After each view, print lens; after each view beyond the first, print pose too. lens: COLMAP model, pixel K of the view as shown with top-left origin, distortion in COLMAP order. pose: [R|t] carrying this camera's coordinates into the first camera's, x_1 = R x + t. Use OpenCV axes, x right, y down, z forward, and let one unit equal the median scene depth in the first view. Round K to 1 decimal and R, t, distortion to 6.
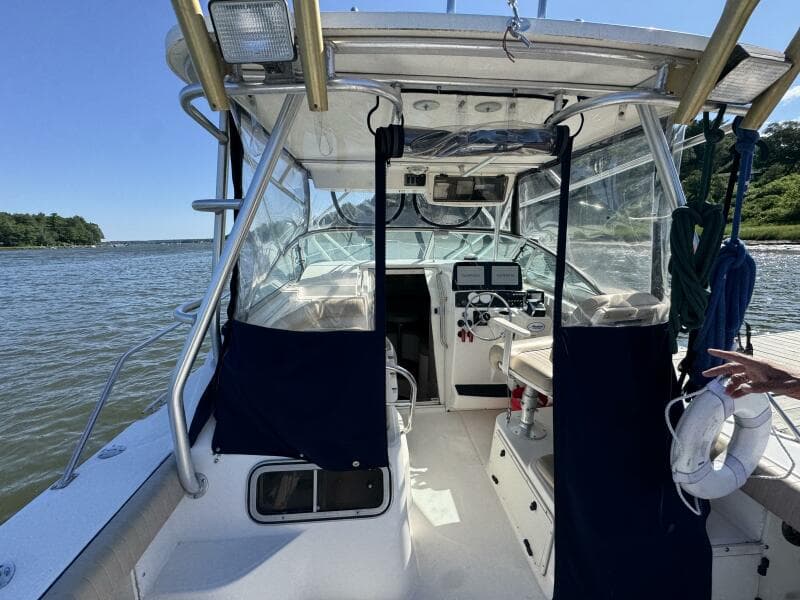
lens RADIAL K [[323.8, 0, 400.0], [0, 323.8, 300.0], [0, 0, 1]] dist [-0.001843, -0.000233]
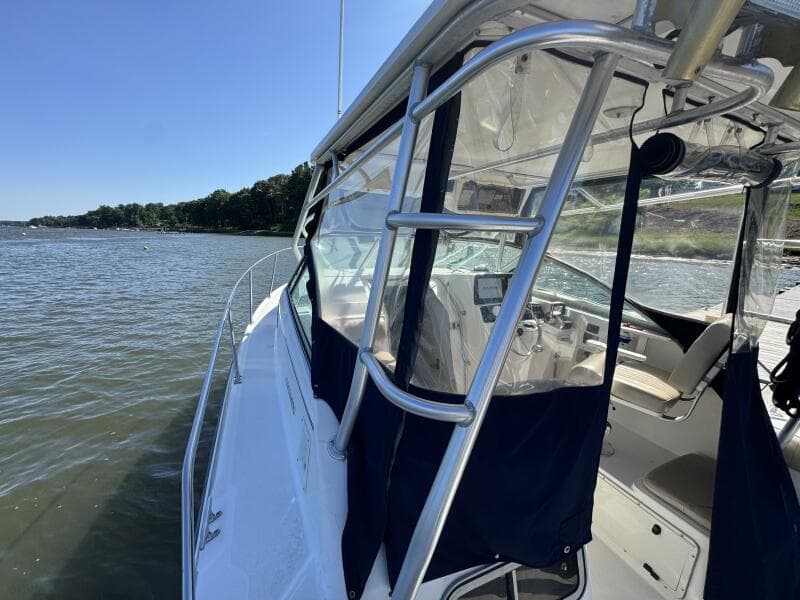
lens RADIAL K [[323.8, 0, 400.0], [0, 323.8, 300.0], [0, 0, 1]] dist [-0.001843, -0.000233]
pose [[0.941119, -0.030278, 0.336718, -0.359584], [0.027317, 0.999535, 0.013529, -0.060774], [-0.336971, -0.003534, 0.941508, 0.180794]]
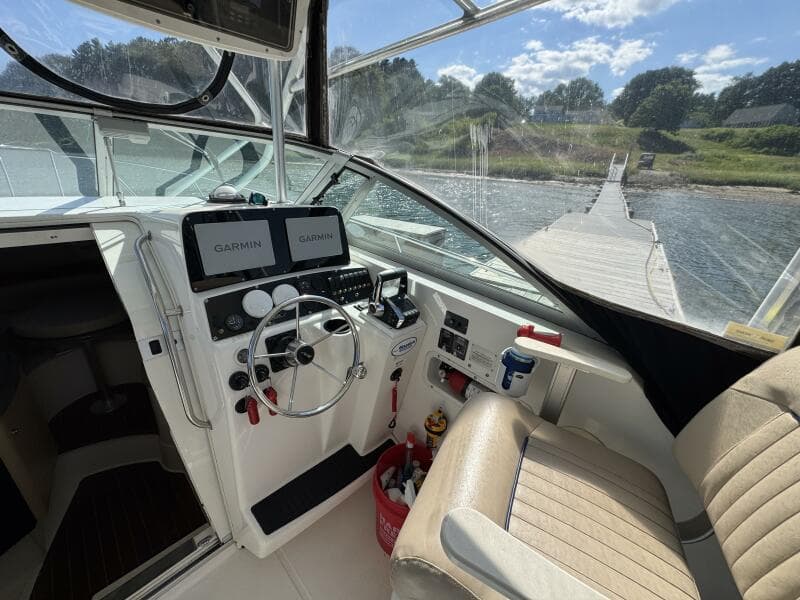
lens RADIAL K [[323.8, 0, 400.0], [0, 323.8, 300.0], [0, 0, 1]] dist [-0.001843, -0.000233]
pose [[0.749640, -0.214904, 0.625984, 0.104155], [0.070188, 0.966295, 0.247683, -0.095941], [-0.658113, -0.141736, 0.739458, 0.563601]]
